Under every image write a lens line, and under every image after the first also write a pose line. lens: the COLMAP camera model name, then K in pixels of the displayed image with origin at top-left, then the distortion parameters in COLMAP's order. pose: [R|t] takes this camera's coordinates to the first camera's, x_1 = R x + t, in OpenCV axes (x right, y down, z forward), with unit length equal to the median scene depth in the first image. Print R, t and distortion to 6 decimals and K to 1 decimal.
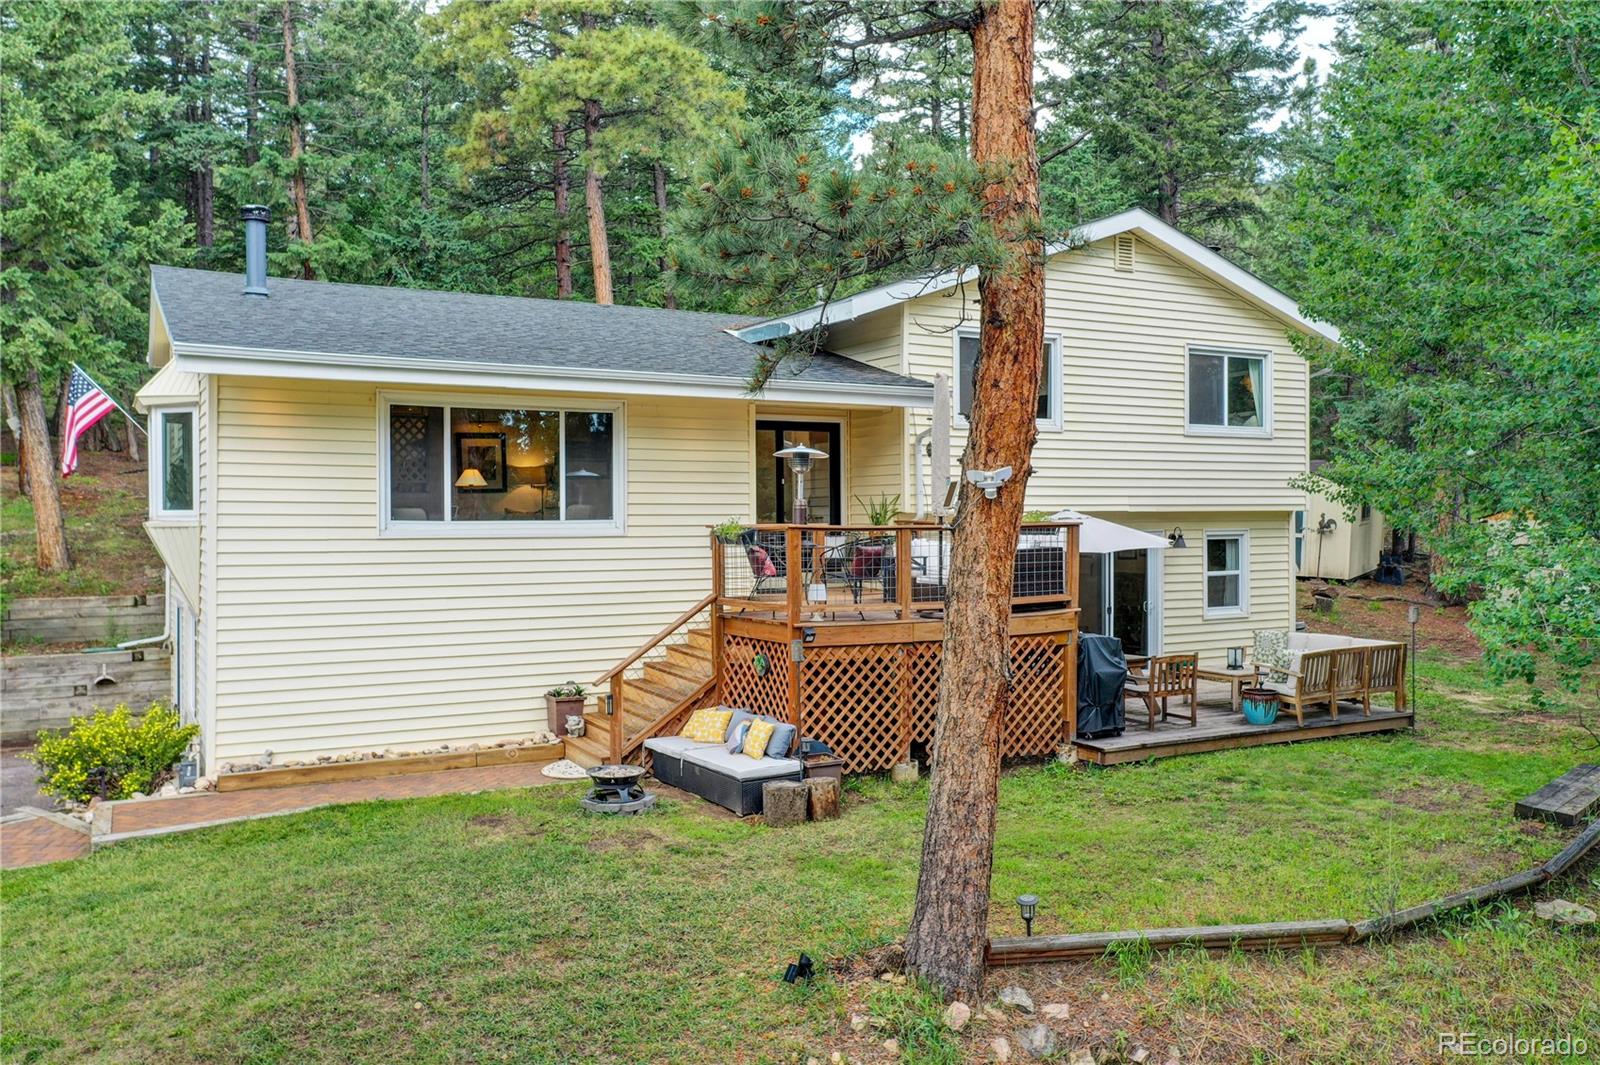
lens RADIAL K [[1274.9, 0, 799.2], [0, 1274.9, 528.7], [0, 0, 1]] dist [-0.012539, 0.000556]
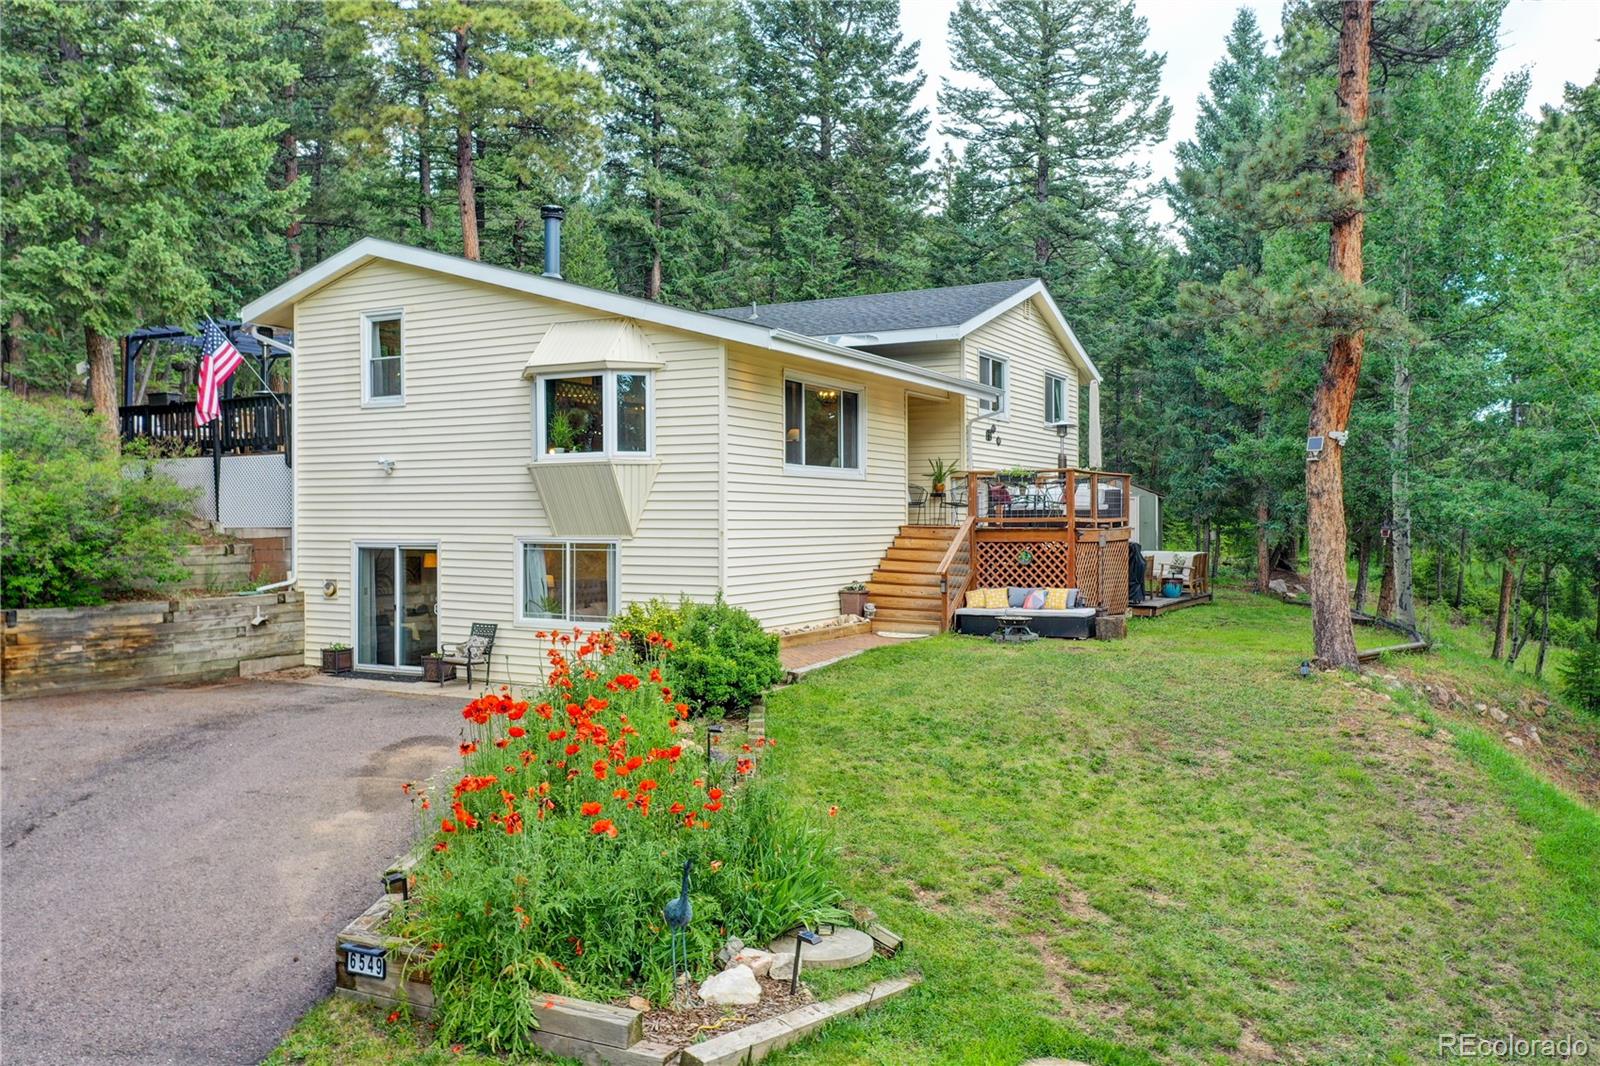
lens RADIAL K [[1274.9, 0, 799.1], [0, 1274.9, 528.8], [0, 0, 1]] dist [-0.012539, 0.000556]
pose [[0.836114, -0.001557, 0.548553, -0.866650], [0.004918, 0.999977, -0.004658, 0.058093], [-0.548533, 0.006593, 0.836103, -0.136104]]
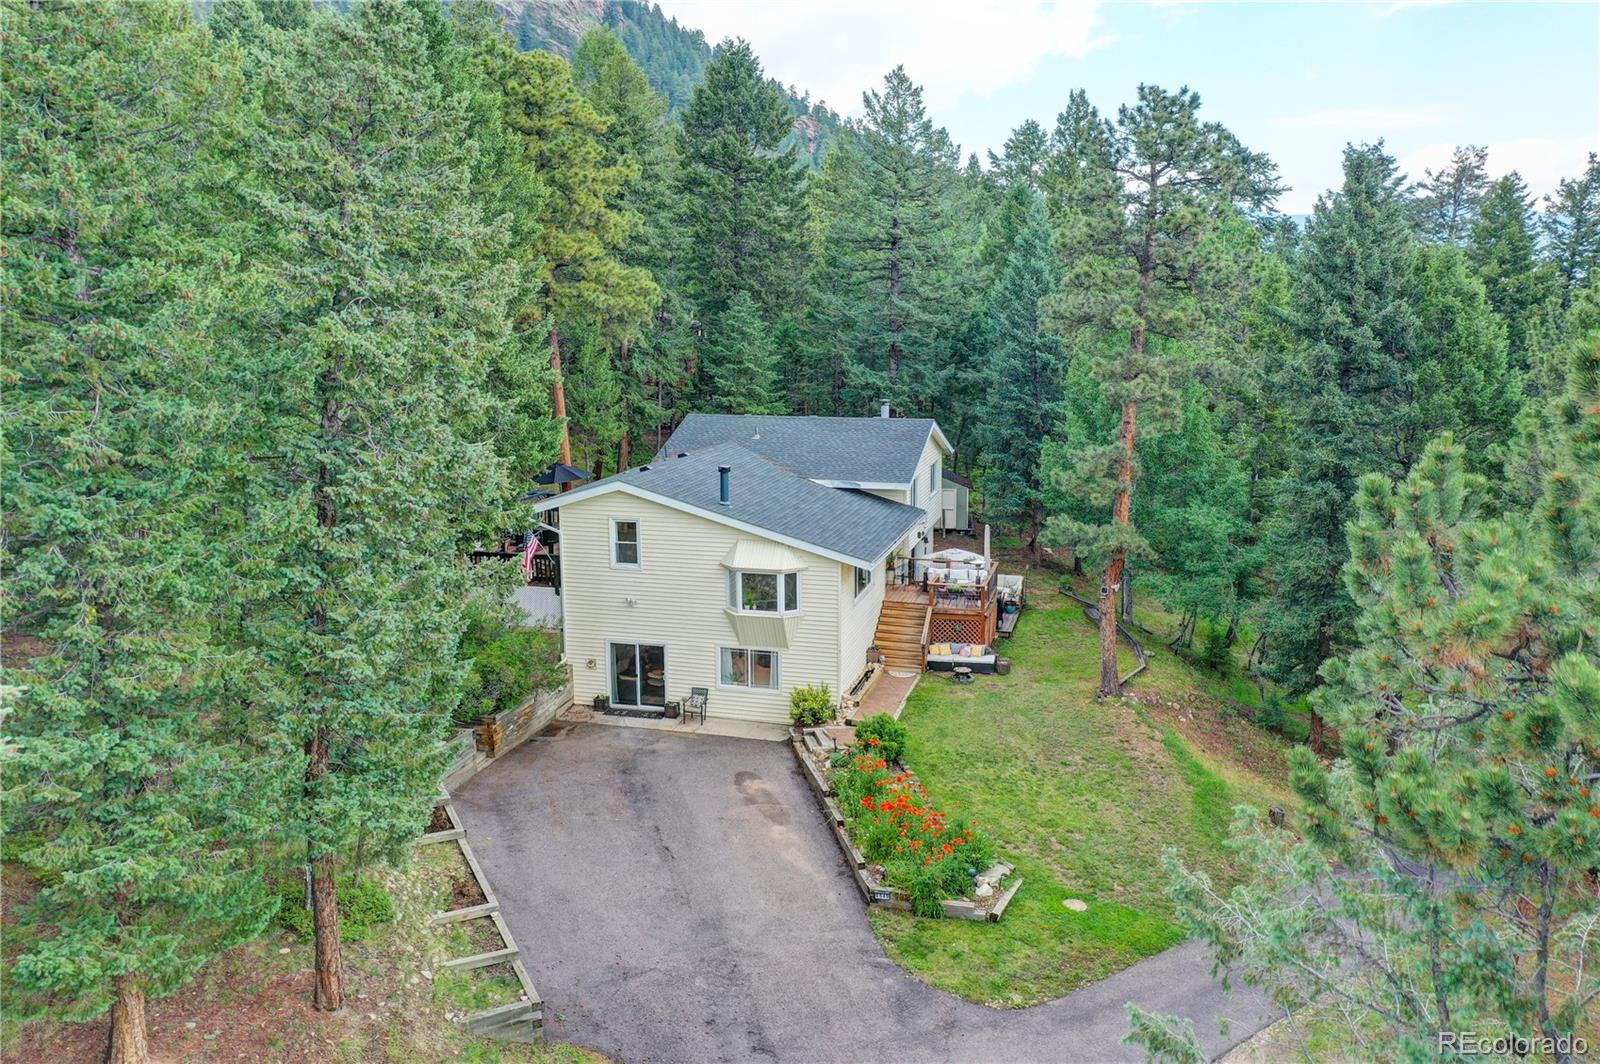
lens RADIAL K [[1274.9, 0, 802.2], [0, 1274.9, 532.8], [0, 0, 1]] dist [-0.012539, 0.000556]
pose [[0.684282, -0.137960, 0.716049, -1.892497], [0.010009, 0.983625, 0.179949, -0.520814], [-0.729149, -0.115969, 0.674457, -0.606853]]
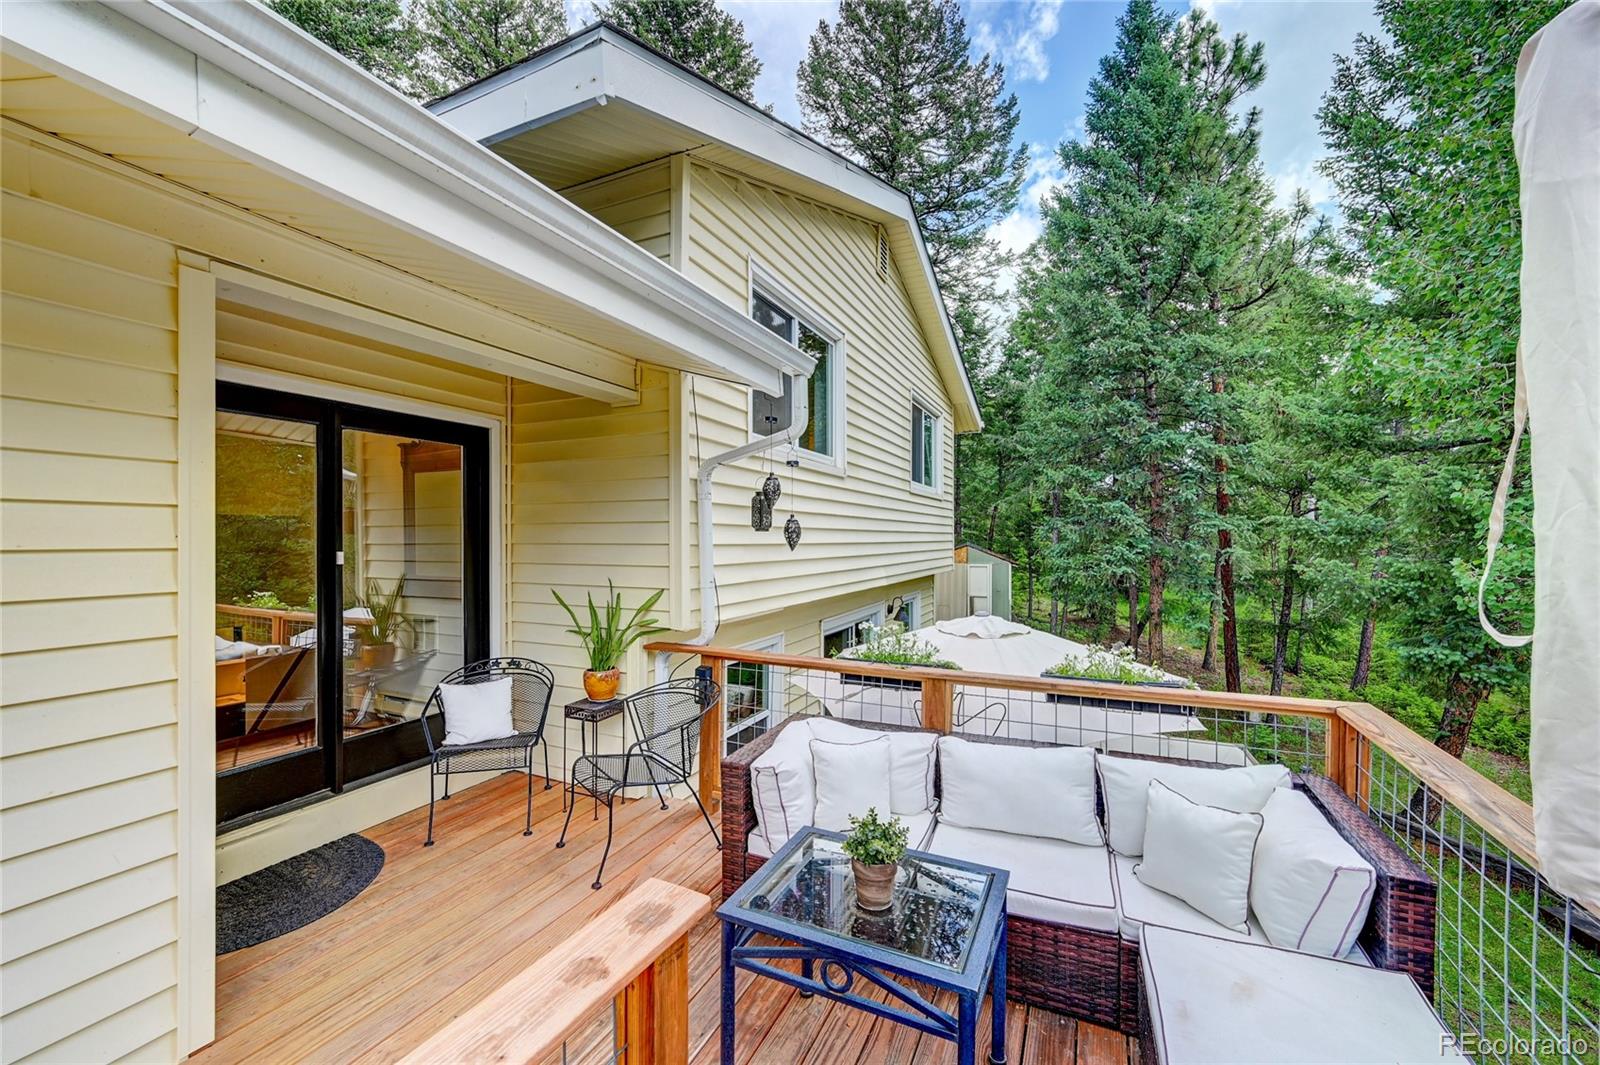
lens RADIAL K [[625.3, 0, 812.0], [0, 625.3, 540.6], [0, 0, 1]] dist [0.002337, 0.000063]
pose [[0.791038, 0.001613, 0.611765, -0.011595], [0.004644, 0.999952, -0.008642, -0.041883], [-0.611750, 0.009677, 0.790992, 0.773850]]
